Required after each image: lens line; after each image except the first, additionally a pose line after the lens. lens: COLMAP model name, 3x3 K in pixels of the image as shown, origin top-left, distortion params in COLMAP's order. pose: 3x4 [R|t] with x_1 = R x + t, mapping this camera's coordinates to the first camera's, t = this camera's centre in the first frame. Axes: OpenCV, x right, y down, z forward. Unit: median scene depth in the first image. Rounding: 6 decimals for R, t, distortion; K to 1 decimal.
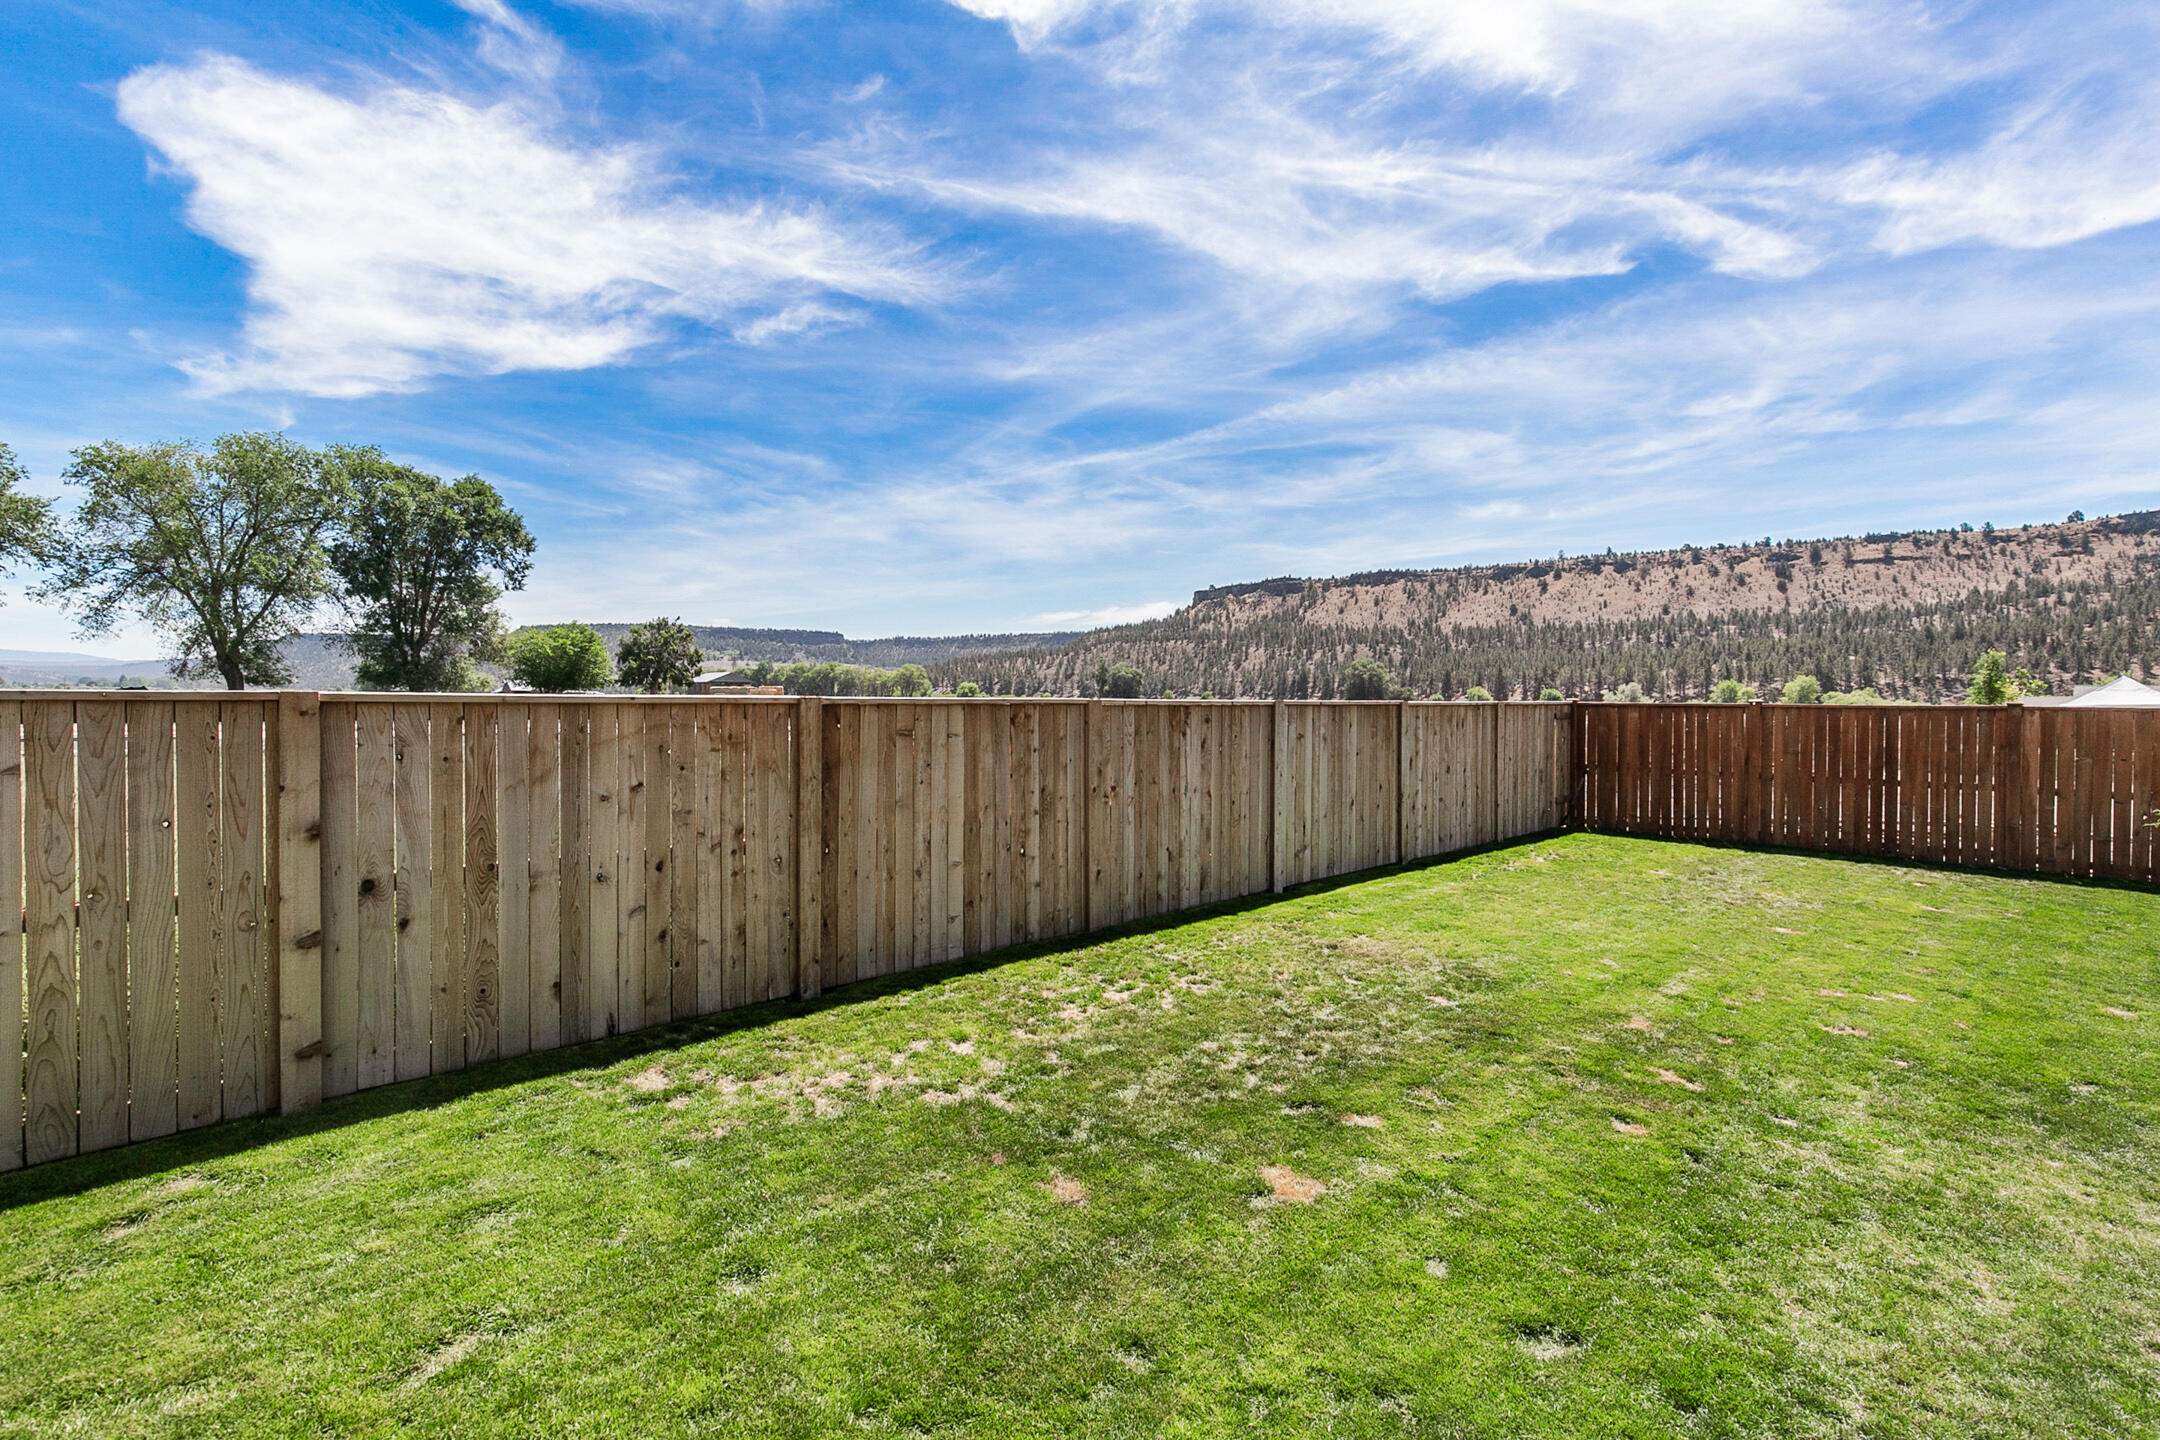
lens RADIAL K [[1002.7, 0, 1080.0], [0, 1002.7, 720.0], [0, 0, 1]] dist [0.002696, -0.000118]
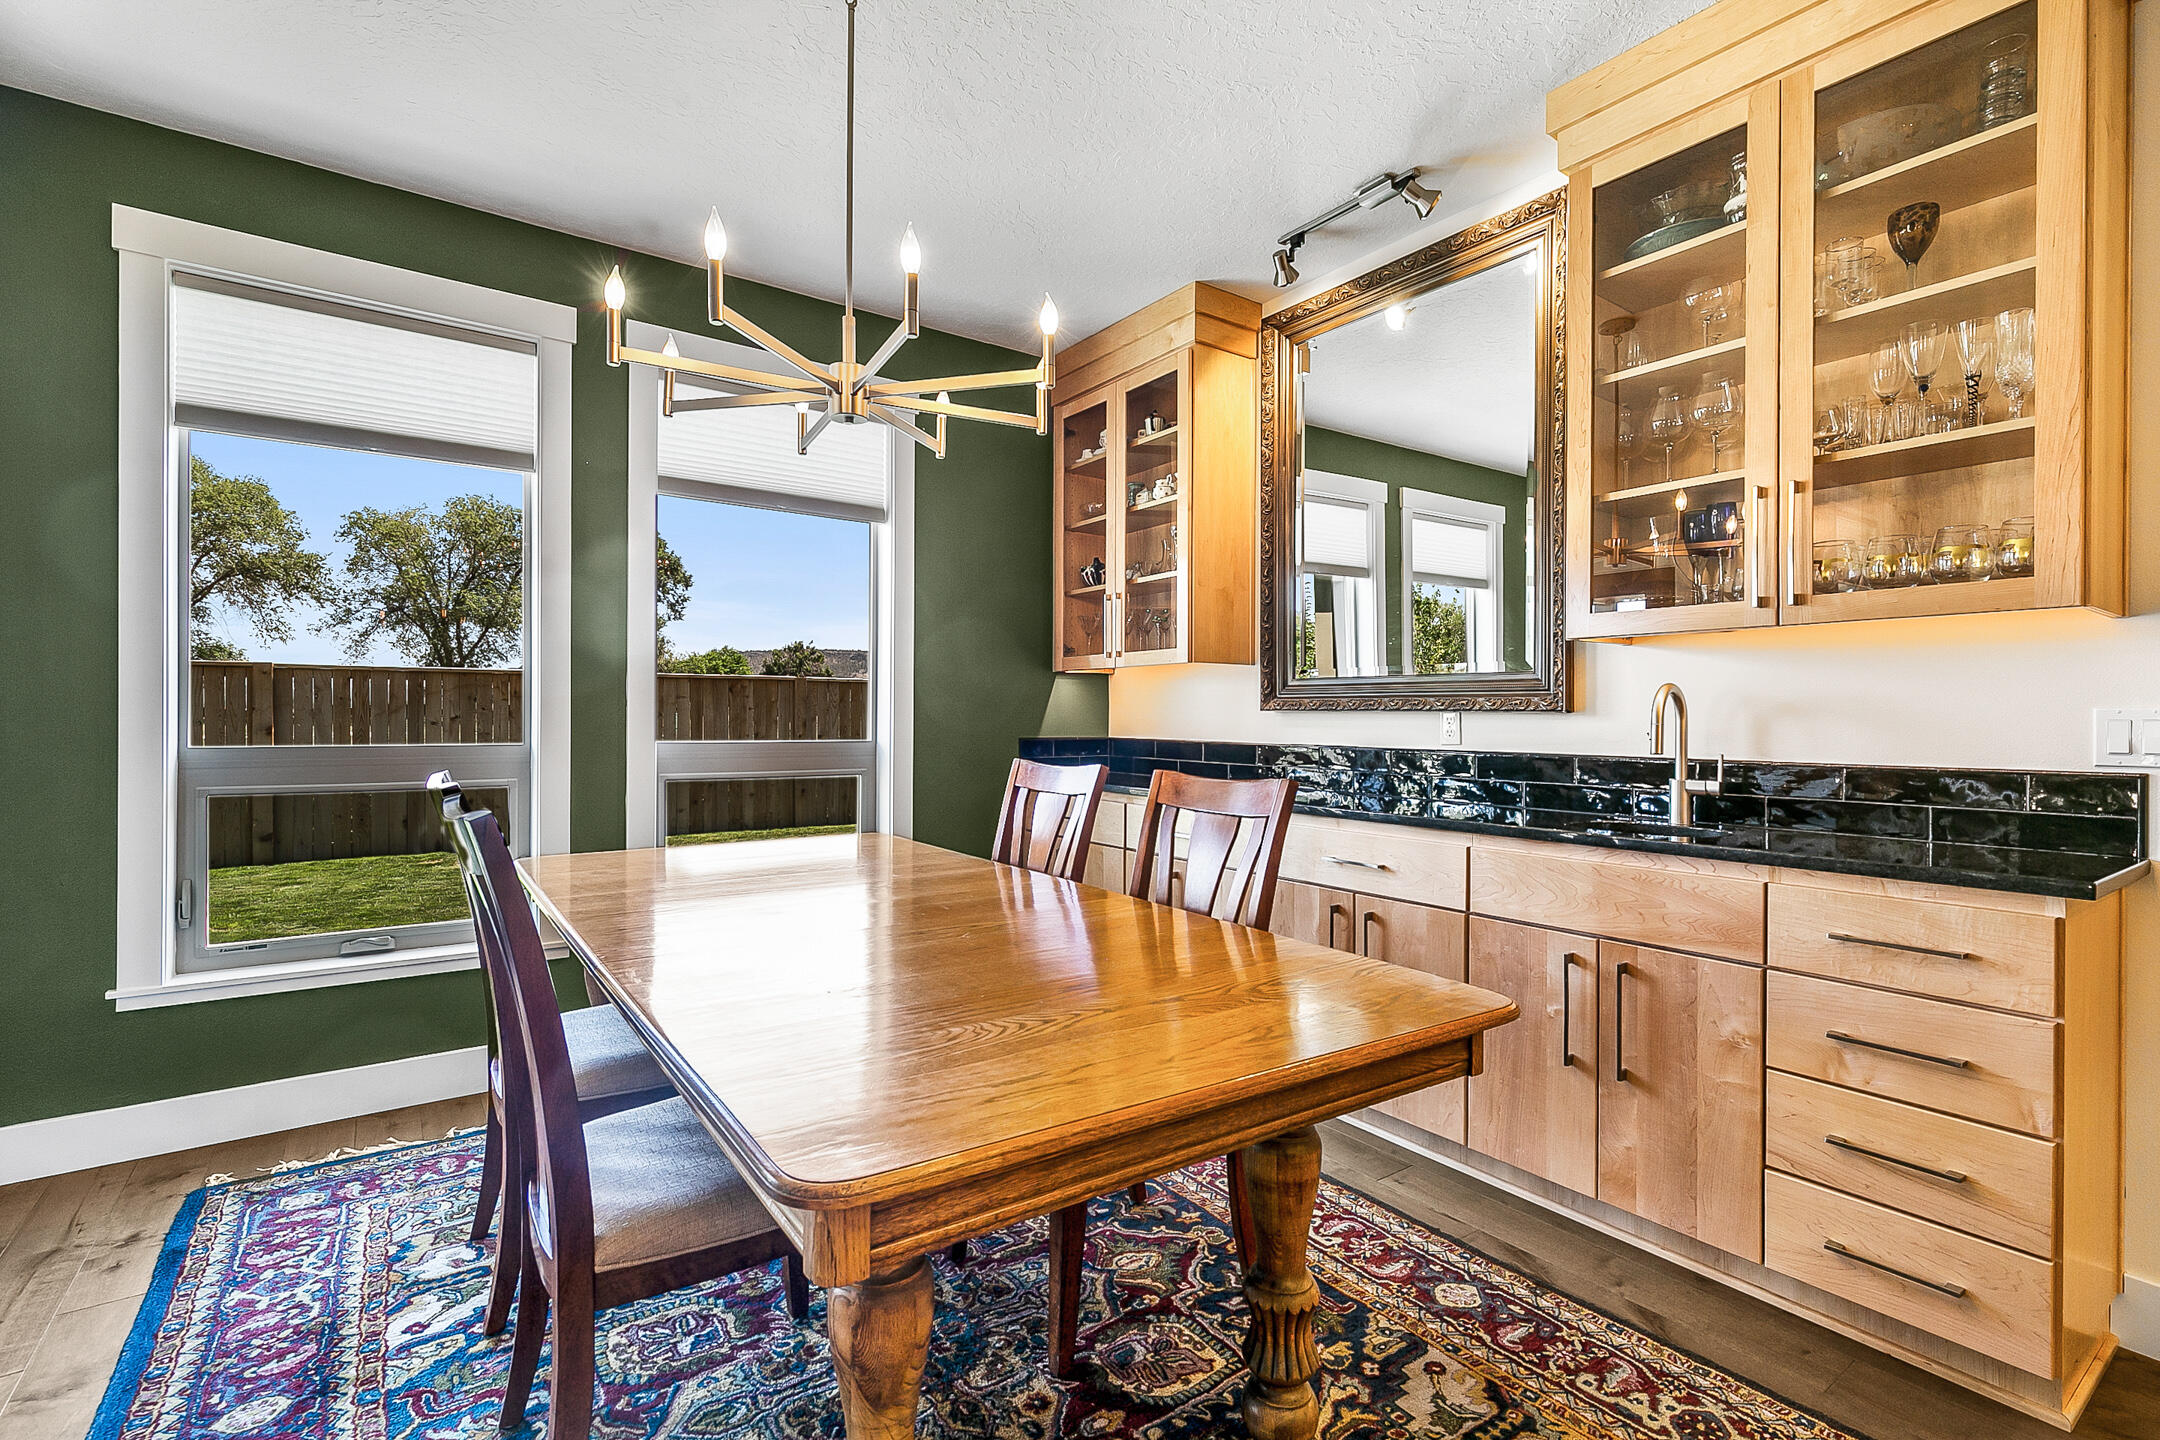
lens RADIAL K [[967.1, 0, 1082.1], [0, 967.1, 721.4], [0, 0, 1]] dist [0.001556, -0.000466]
pose [[0.989116, -0.002218, -0.147123, 0.369541], [-0.000254, 0.999859, -0.016784, 0.039730], [0.147139, 0.016638, 0.988976, -0.225392]]
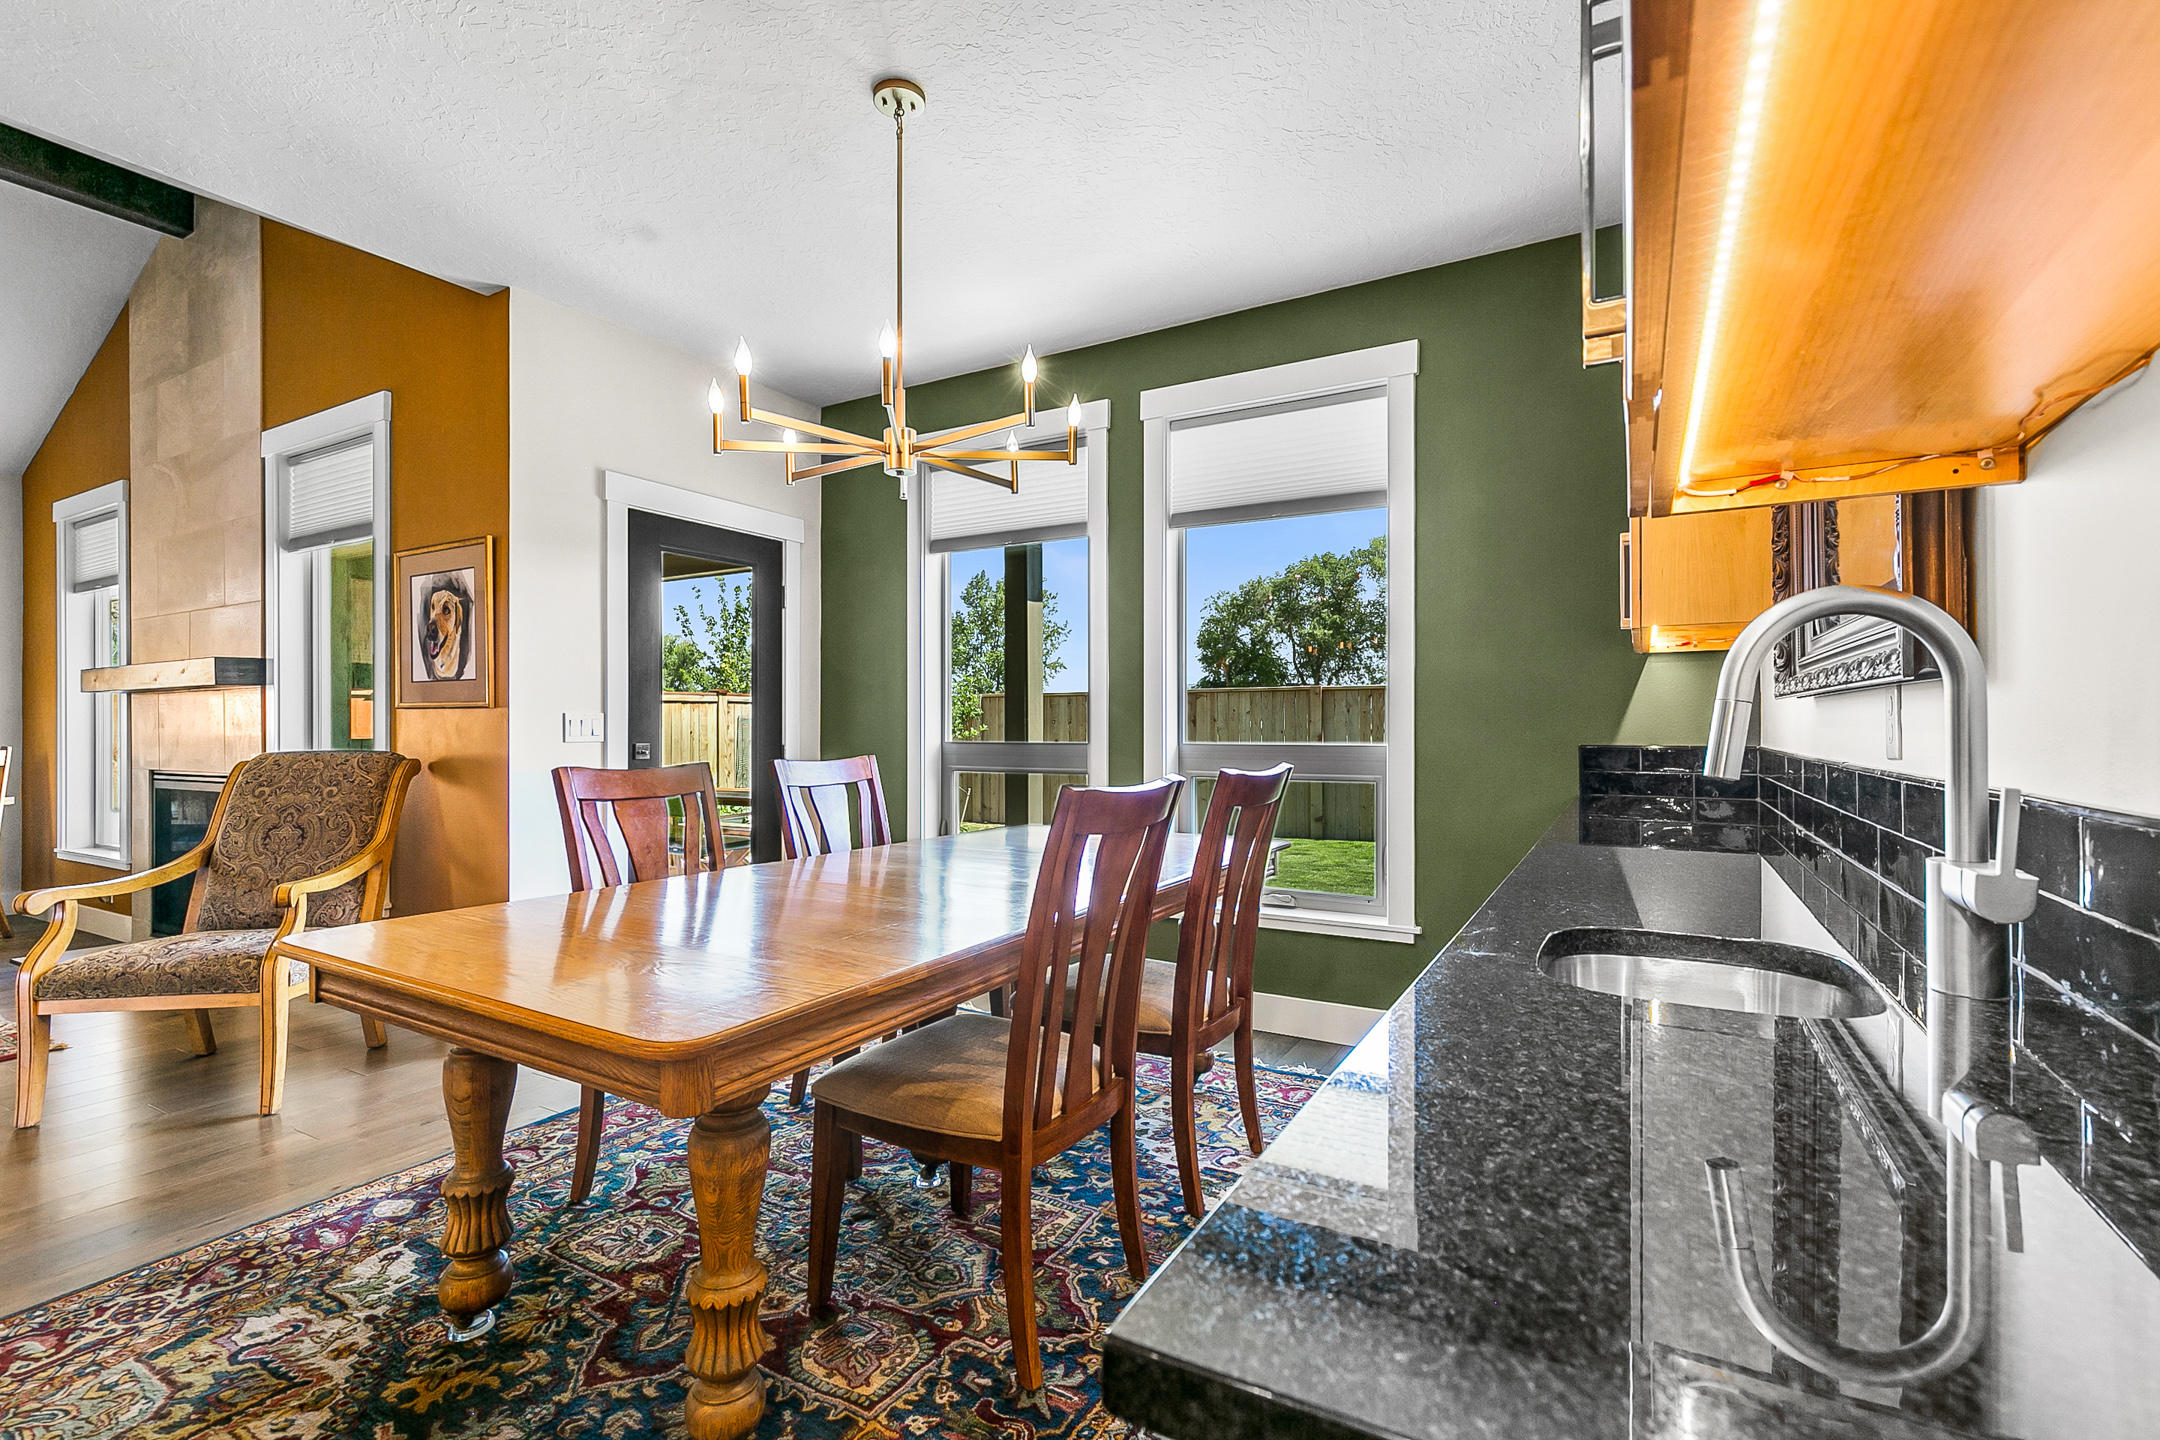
lens RADIAL K [[973.5, 0, 1086.1], [0, 973.5, 724.1], [0, 0, 1]] dist [0.003246, 0.000051]
pose [[0.279400, -0.011346, -0.960108, 0.493671], [-0.014859, 0.999759, -0.016139, 0.040529], [0.960060, 0.018776, 0.279164, -0.104705]]
